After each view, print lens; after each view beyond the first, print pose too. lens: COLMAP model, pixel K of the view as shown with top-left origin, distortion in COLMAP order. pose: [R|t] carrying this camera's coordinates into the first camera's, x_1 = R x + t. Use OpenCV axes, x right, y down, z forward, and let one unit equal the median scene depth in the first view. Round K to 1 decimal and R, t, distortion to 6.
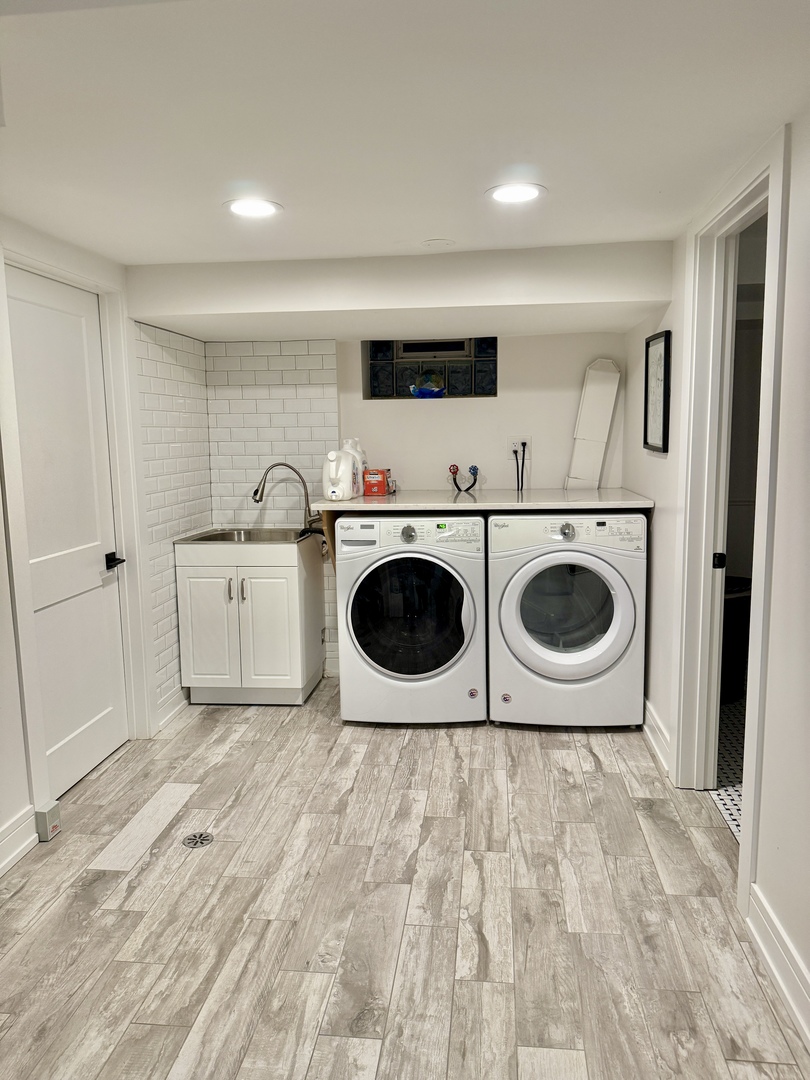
lens RADIAL K [[758.2, 0, 404.9], [0, 758.2, 538.7], [0, 0, 1]] dist [0.007719, -0.000758]
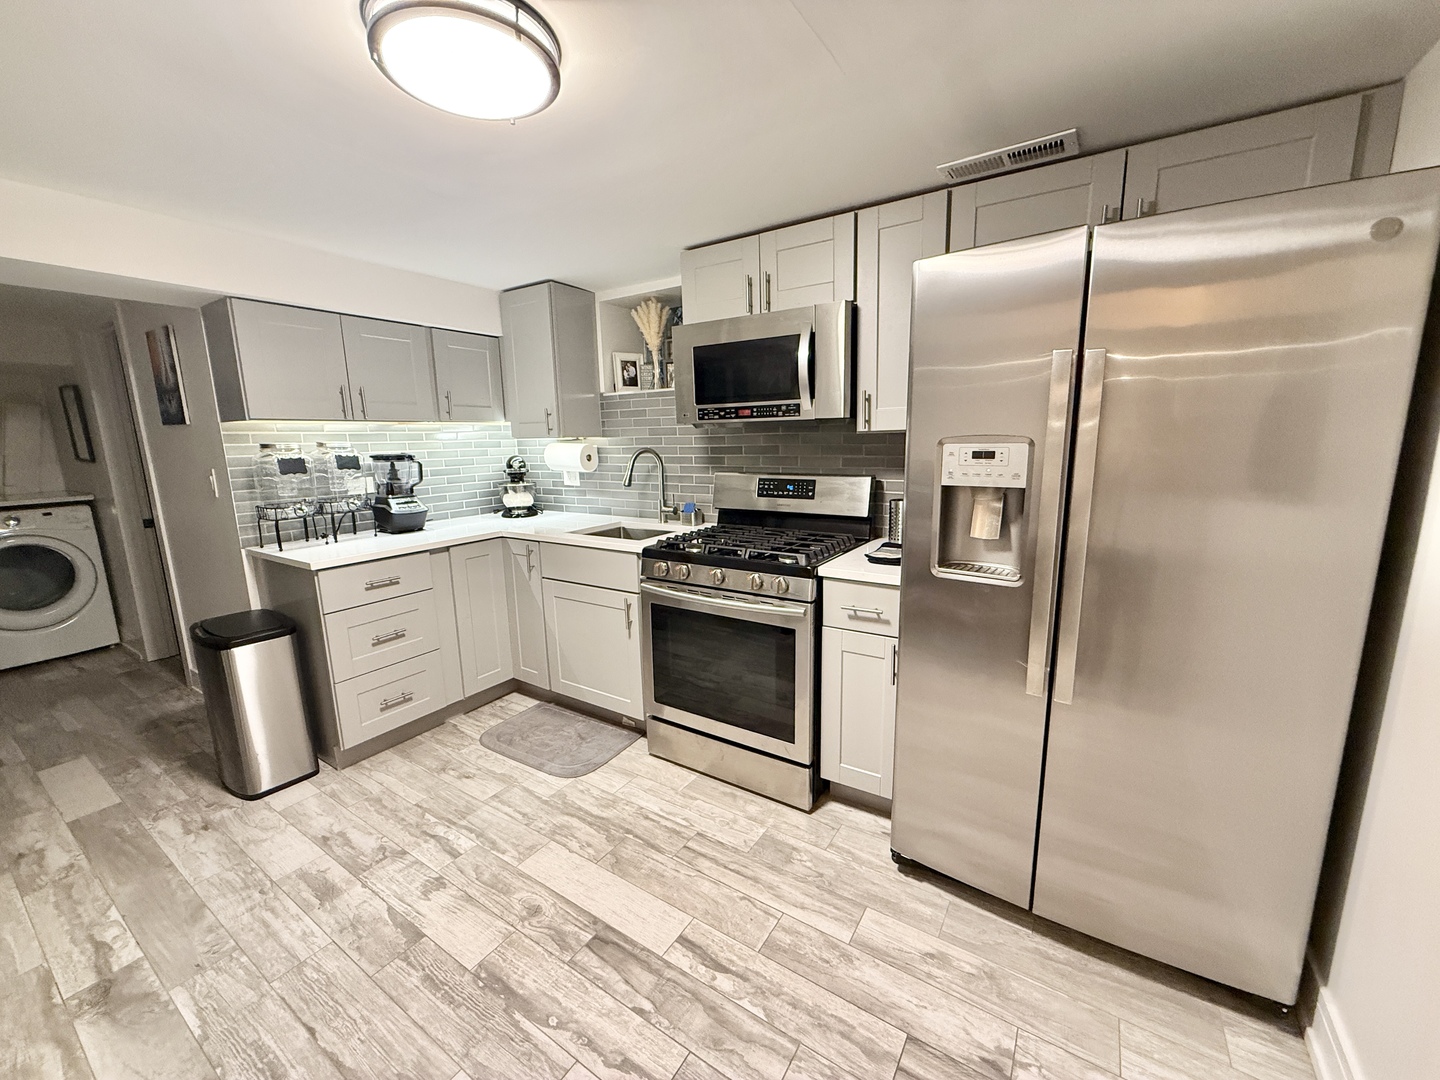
lens RADIAL K [[576.7, 0, 716.4], [0, 576.7, 543.6], [0, 0, 1]] dist [-0.000661, -0.000044]
pose [[0.453994, -0.153930, 0.877608, -0.139938], [0.127924, 0.986020, 0.106770, 0.087060], [-0.881774, 0.063794, 0.467338, -0.665737]]
